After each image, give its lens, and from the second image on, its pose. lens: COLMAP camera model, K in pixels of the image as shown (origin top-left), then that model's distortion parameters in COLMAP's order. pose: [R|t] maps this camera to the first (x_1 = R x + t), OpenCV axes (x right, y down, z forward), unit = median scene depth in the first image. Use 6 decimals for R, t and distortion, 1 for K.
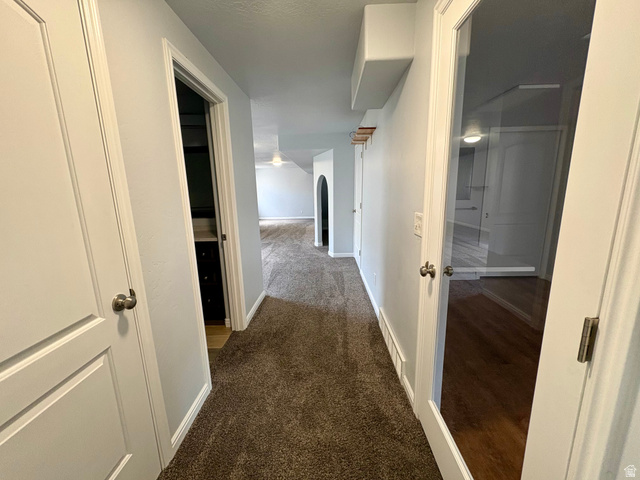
lens RADIAL K [[253.4, 0, 320.4], [0, 253.4, 238.5], [0, 0, 1]] dist [0.003012, -0.000576]
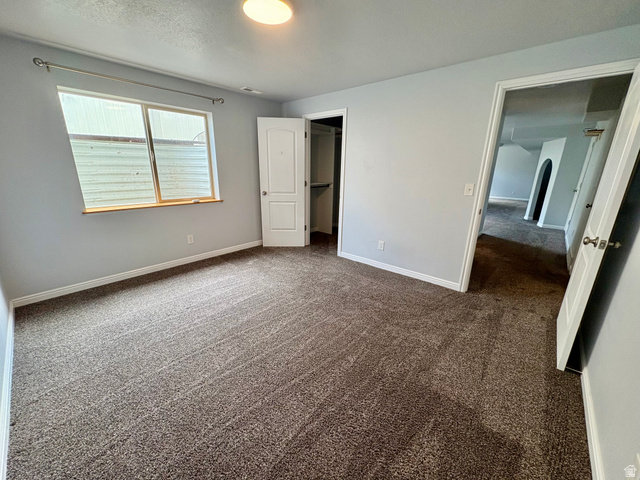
lens RADIAL K [[253.4, 0, 322.0], [0, 253.4, 242.2], [0, 0, 1]] dist [0.003012, -0.000576]
pose [[0.763071, 0.214808, -0.609574, 0.003666], [-0.154332, 0.976429, 0.150890, 0.115453], [0.627618, -0.021063, 0.778236, -0.602608]]
